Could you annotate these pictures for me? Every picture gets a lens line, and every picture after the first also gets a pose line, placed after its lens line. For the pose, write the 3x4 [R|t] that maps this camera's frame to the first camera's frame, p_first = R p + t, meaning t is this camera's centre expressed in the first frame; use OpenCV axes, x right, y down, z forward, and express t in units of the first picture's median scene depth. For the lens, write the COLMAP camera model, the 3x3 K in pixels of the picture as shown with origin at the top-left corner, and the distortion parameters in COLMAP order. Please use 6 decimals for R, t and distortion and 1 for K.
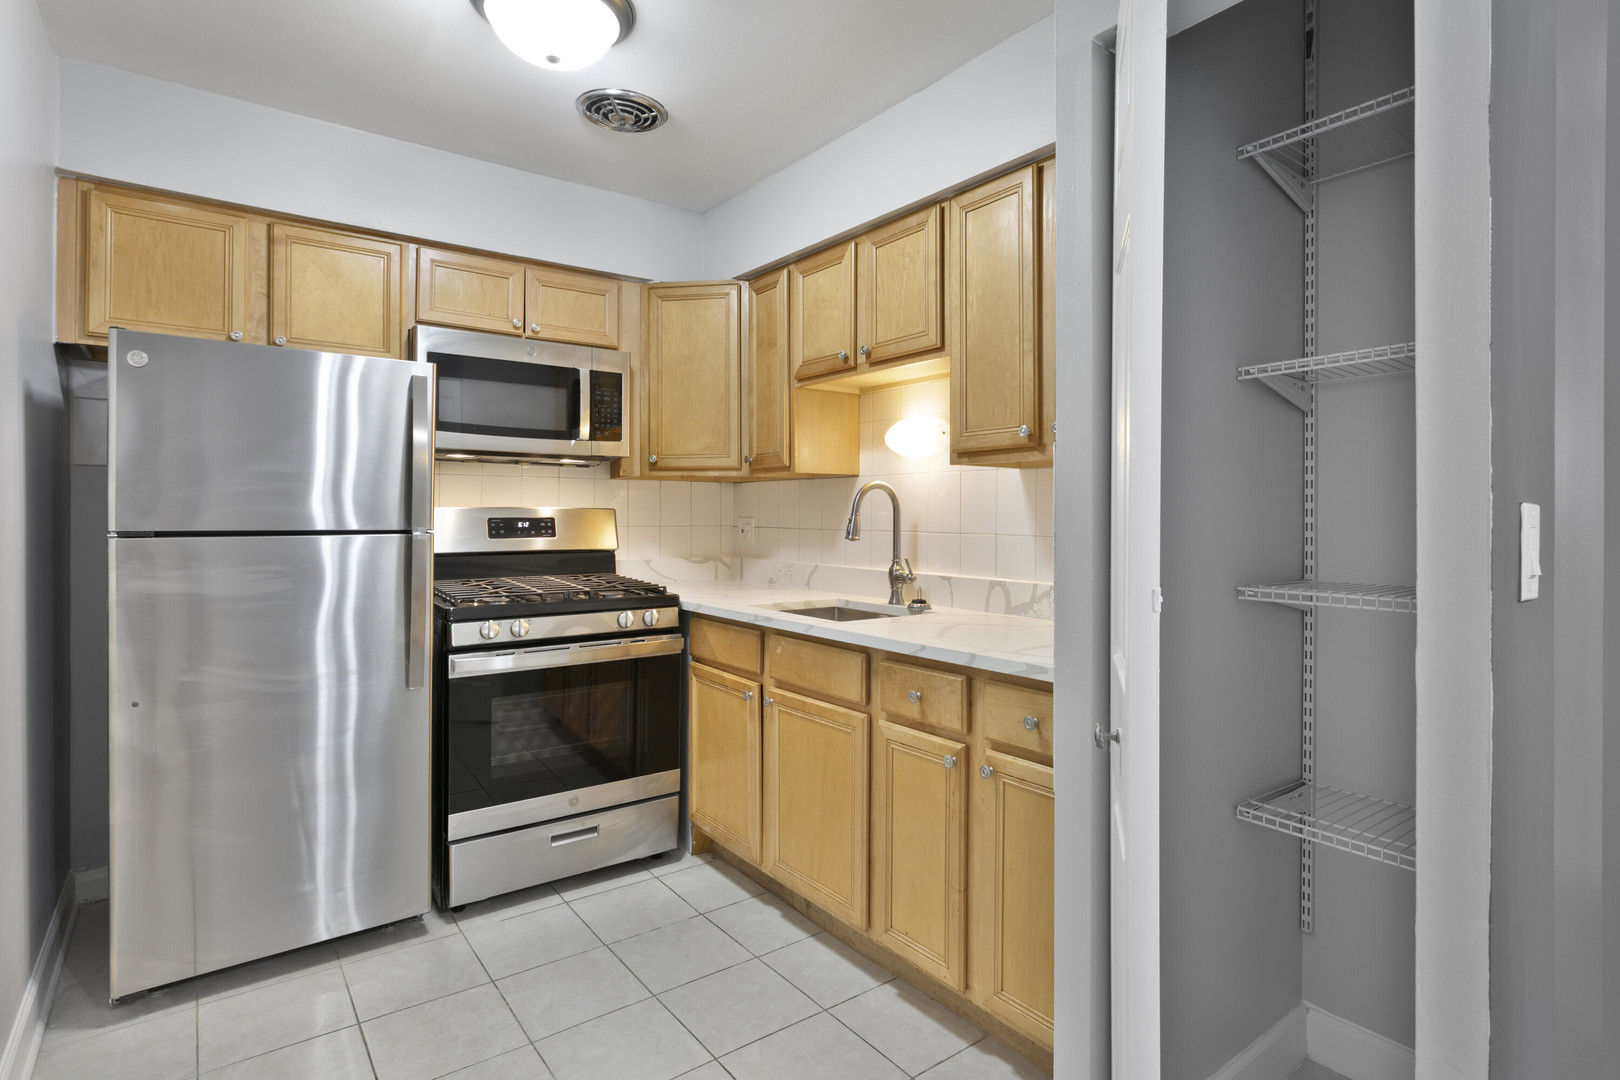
lens RADIAL K [[829.3, 0, 812.6], [0, 829.3, 489.8], [0, 0, 1]] dist [-0.005080, -0.000358]
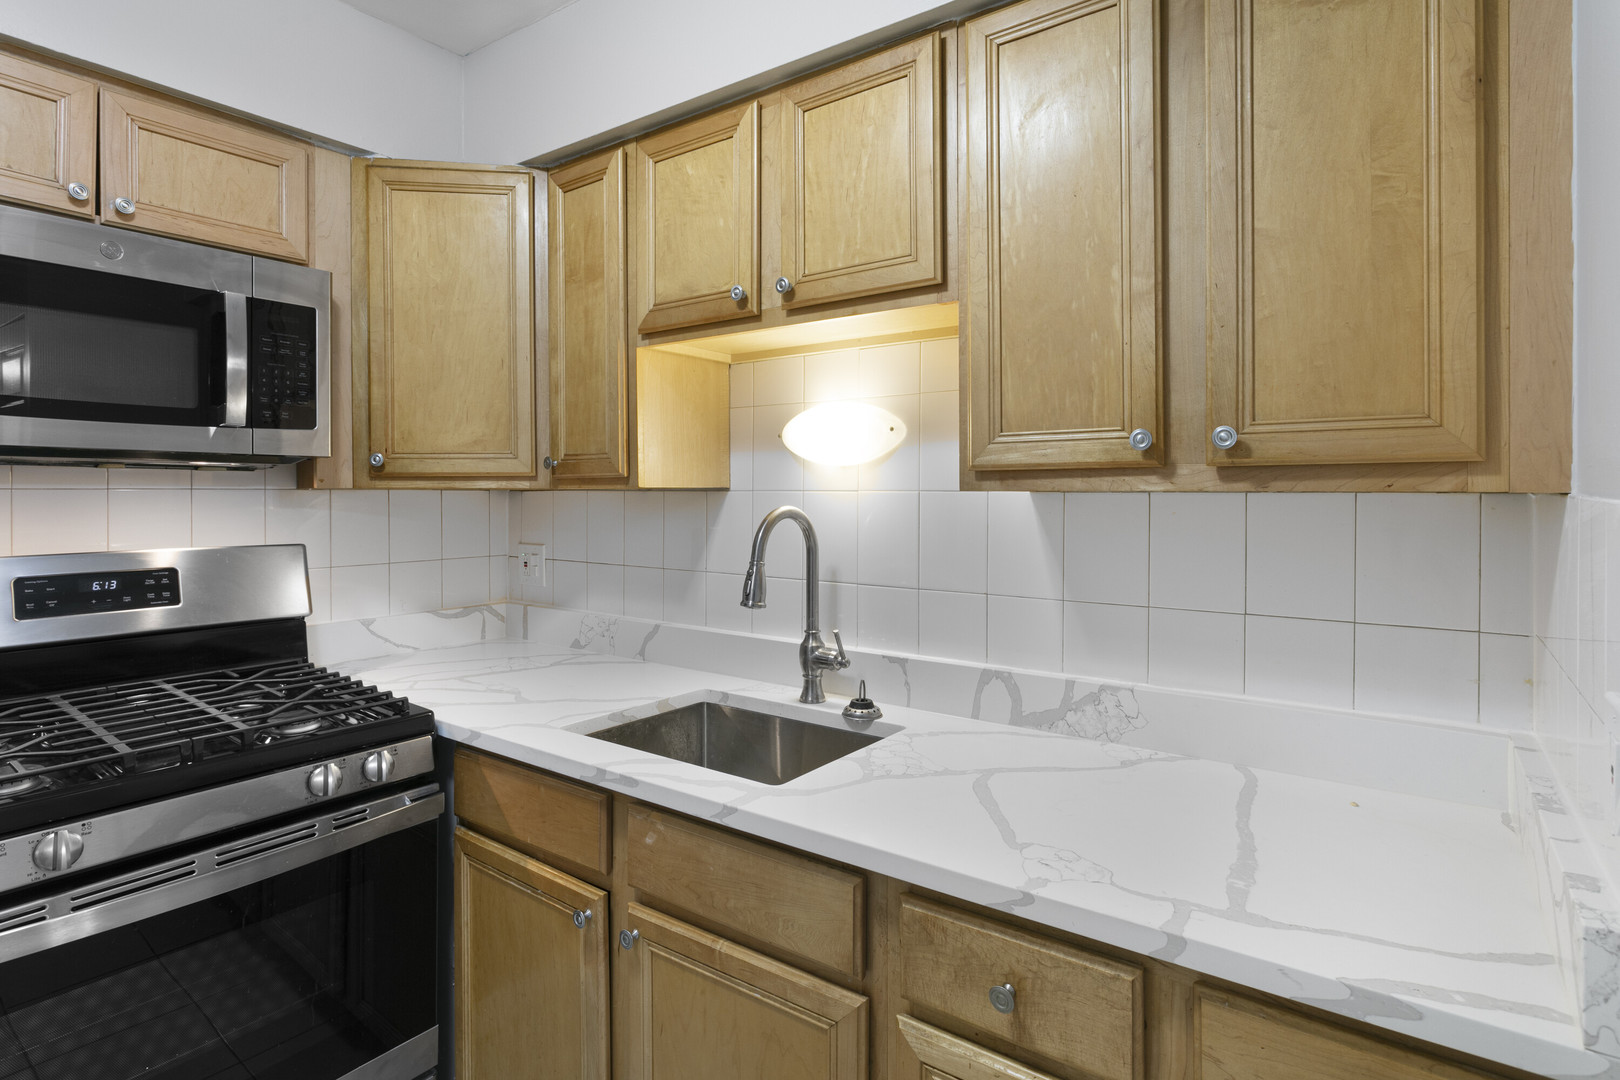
lens RADIAL K [[829.3, 0, 812.6], [0, 829.3, 489.8], [0, 0, 1]] dist [-0.005080, -0.000358]
pose [[0.954150, -0.002035, 0.299323, -0.081363], [-0.005546, 0.999685, 0.024478, -0.034985], [-0.299279, -0.025016, 0.953838, 0.384415]]
